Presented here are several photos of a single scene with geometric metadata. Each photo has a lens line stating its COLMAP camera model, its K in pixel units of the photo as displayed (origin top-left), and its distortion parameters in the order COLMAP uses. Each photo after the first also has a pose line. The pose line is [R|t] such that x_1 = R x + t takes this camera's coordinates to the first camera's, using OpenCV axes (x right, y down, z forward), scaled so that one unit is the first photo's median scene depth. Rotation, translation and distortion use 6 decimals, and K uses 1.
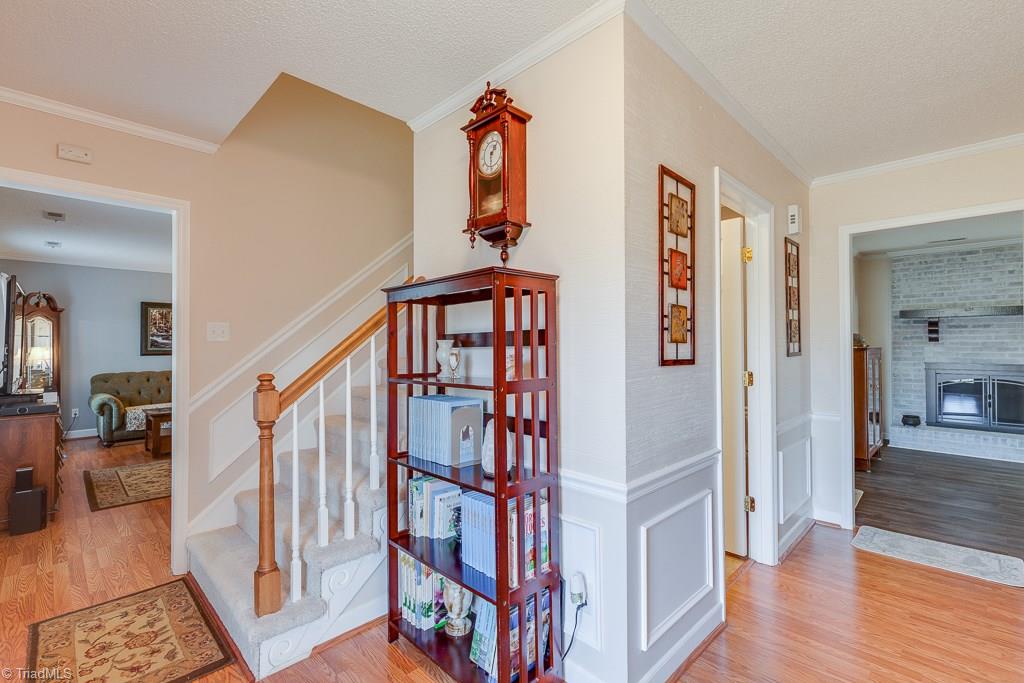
lens RADIAL K [[458.7, 0, 514.4], [0, 458.7, 339.0], [0, 0, 1]] dist [0.003035, -0.000258]
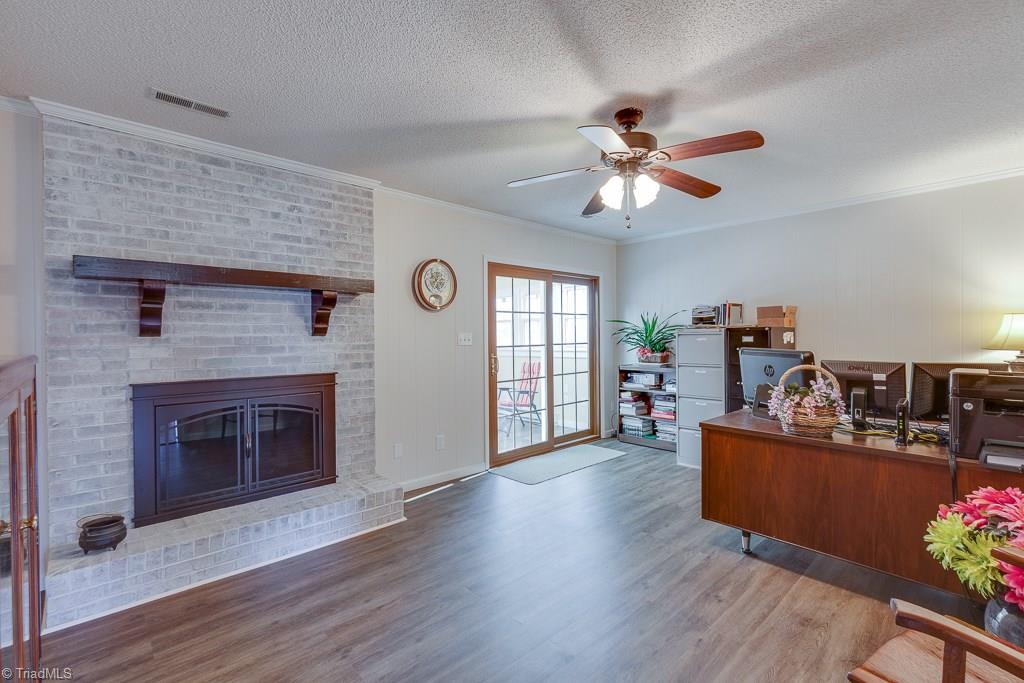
lens RADIAL K [[458.7, 0, 518.1], [0, 458.7, 340.2], [0, 0, 1]] dist [0.003035, -0.000258]
pose [[0.028552, -0.008367, 0.999557, 0.479175], [-0.006781, 0.999940, 0.008564, 0.003304], [-0.999569, -0.007022, 0.028493, 0.634912]]
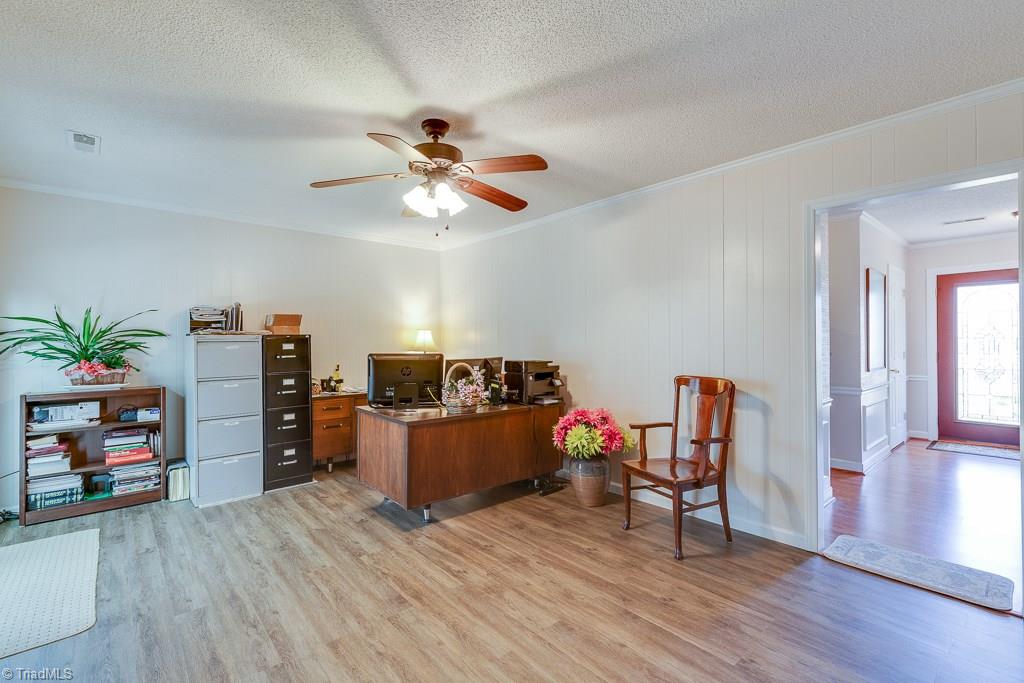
lens RADIAL K [[458.7, 0, 516.7], [0, 458.7, 335.8], [0, 0, 1]] dist [0.003035, -0.000258]
pose [[-0.998341, 0.008325, 0.056966, 0.986677], [0.006819, 0.999623, -0.026586, 0.013263], [-0.057166, -0.026154, -0.998022, 1.156674]]
